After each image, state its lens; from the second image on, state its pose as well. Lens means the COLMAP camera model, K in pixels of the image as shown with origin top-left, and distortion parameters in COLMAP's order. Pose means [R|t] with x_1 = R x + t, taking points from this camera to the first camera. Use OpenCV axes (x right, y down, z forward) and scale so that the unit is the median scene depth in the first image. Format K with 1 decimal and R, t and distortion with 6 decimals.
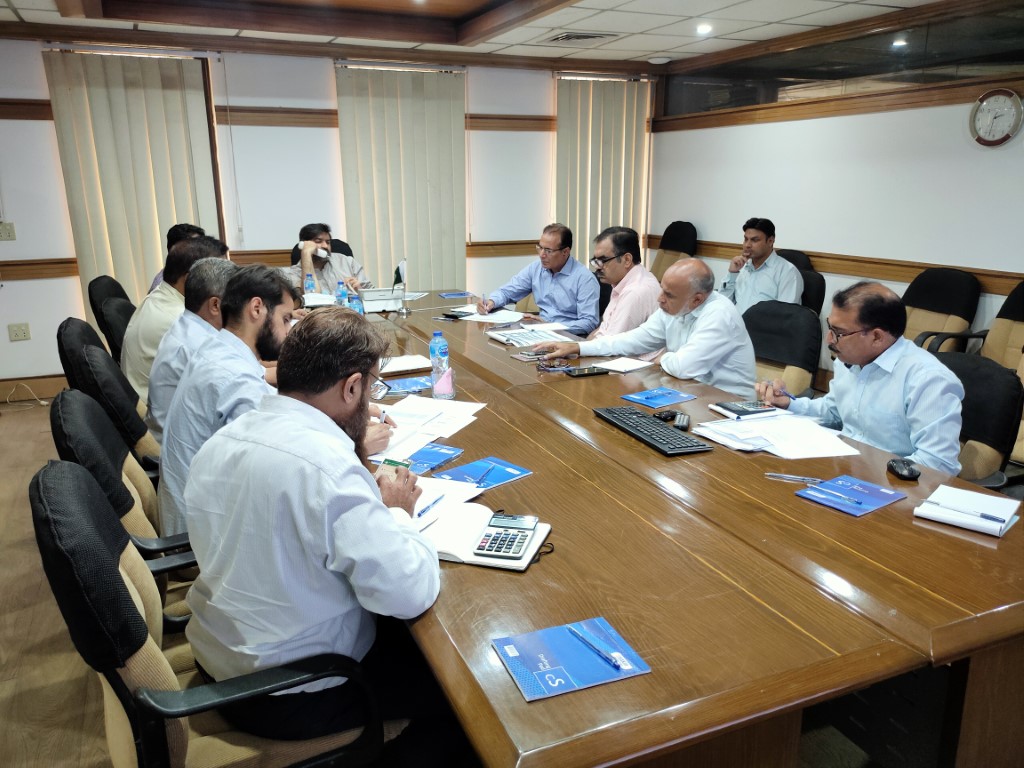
lens RADIAL K [[782.6, 0, 512.0], [0, 782.6, 384.0], [0, 0, 1]] dist [0.033583, -0.021522]
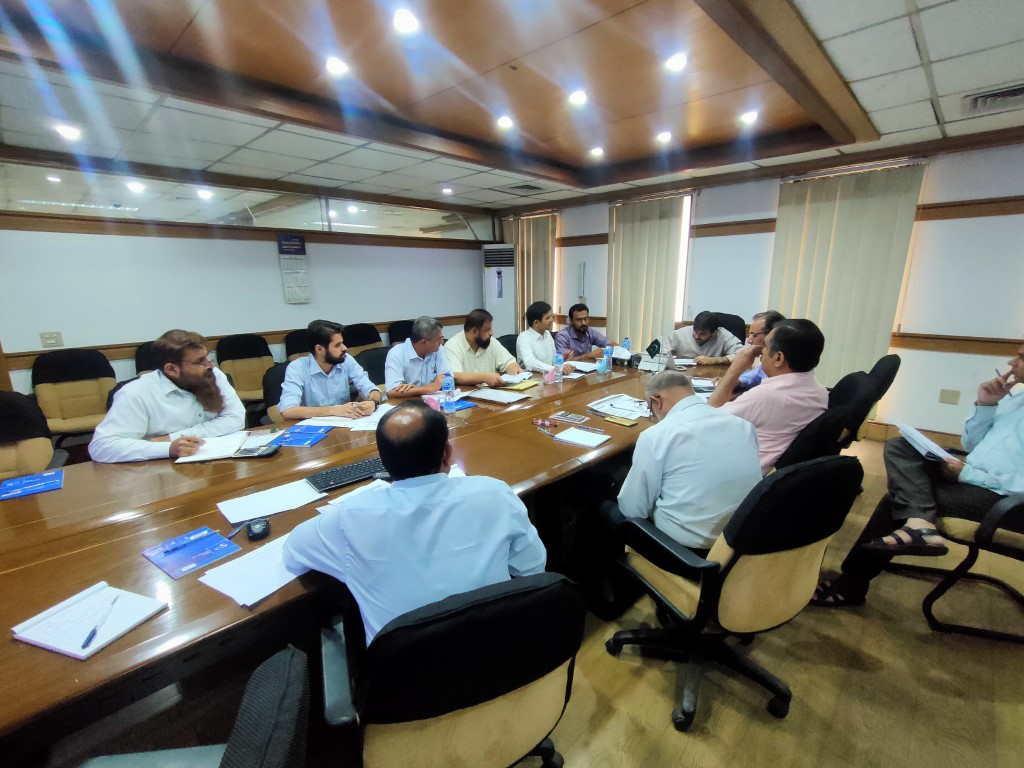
lens RADIAL K [[466.6, 0, 510.0], [0, 466.6, 393.8], [0, 0, 1]] dist [0.000835, 0.000811]
pose [[0.358689, 0.225519, -0.905805, 0.490906], [-0.226633, 0.962382, 0.149860, -0.121020], [0.905527, 0.151532, 0.396306, 0.471765]]
